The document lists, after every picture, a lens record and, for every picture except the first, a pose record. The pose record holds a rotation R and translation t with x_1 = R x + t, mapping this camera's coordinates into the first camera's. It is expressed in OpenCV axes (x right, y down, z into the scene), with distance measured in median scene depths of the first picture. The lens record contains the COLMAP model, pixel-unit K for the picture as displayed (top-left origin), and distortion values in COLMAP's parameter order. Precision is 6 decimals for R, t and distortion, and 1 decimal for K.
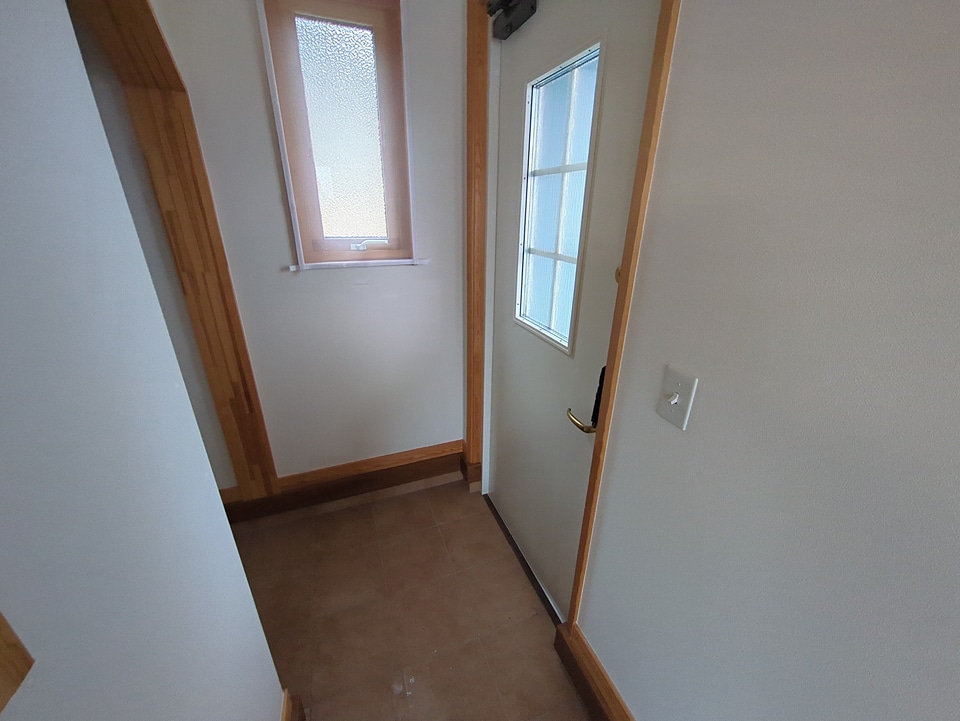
lens RADIAL K [[380.7, 0, 478.2], [0, 380.7, 359.9], [0, 0, 1]] dist [0.003841, -0.000411]
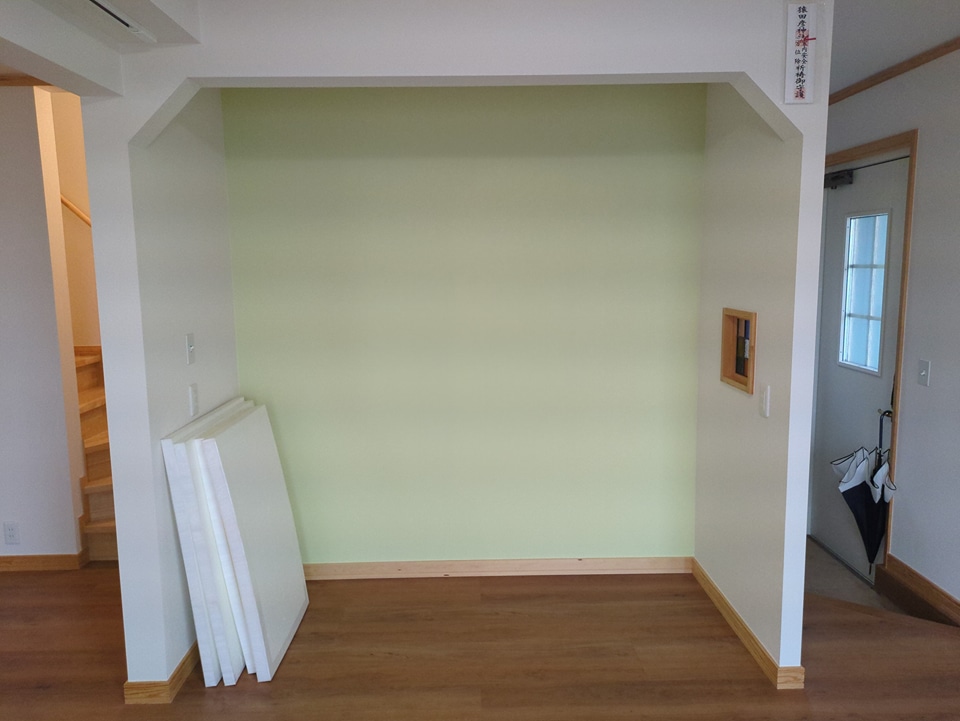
lens RADIAL K [[713.6, 0, 483.3], [0, 713.6, 359.1], [0, 0, 1]] dist [0.043969, -0.034890]
pose [[0.942629, 0.018806, -0.333312, -0.291655], [-0.097811, 0.970156, -0.221880, 0.689015], [0.319192, 0.241752, 0.916336, -2.125503]]
